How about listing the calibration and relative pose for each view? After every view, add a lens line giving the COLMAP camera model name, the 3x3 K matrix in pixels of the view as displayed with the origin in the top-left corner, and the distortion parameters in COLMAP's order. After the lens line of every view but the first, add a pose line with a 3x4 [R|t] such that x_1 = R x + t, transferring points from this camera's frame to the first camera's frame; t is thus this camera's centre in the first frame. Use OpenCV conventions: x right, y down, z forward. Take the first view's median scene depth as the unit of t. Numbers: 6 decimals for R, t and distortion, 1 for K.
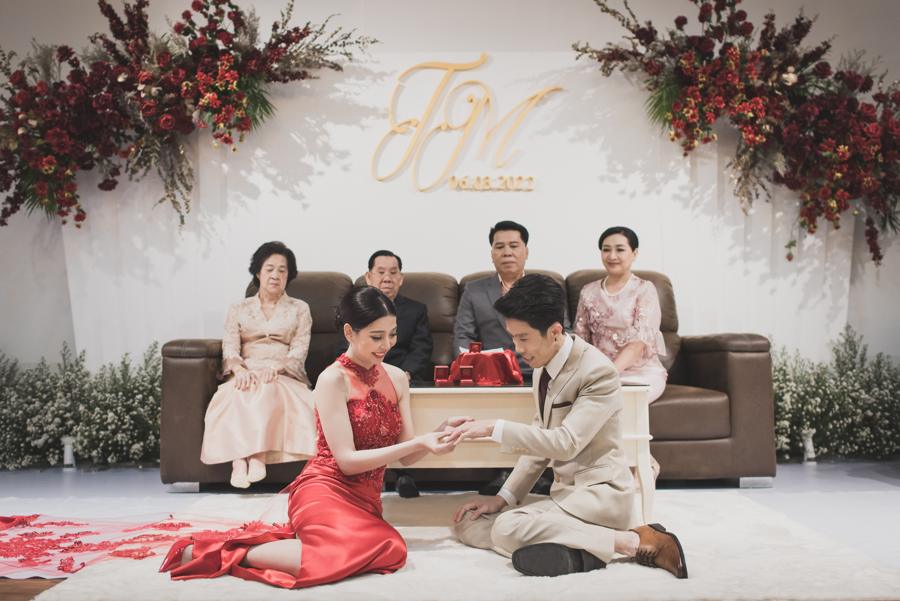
lens RADIAL K [[734.2, 0, 449.9], [0, 734.2, 297.9], [0, 0, 1]] dist [-0.017442, -0.009379]
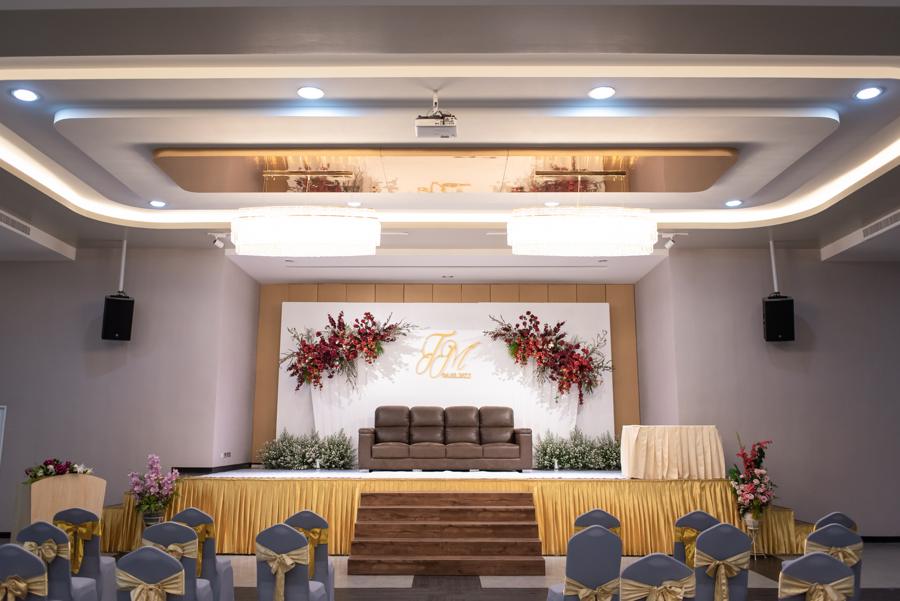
lens RADIAL K [[734.2, 0, 448.6], [0, 734.2, 301.1], [0, 0, 1]] dist [-0.017442, -0.009379]
pose [[0.999929, 0.011218, -0.004059, 0.034825], [-0.011573, 0.994762, -0.101561, -0.156136], [0.002898, 0.101601, 0.994821, -2.019579]]
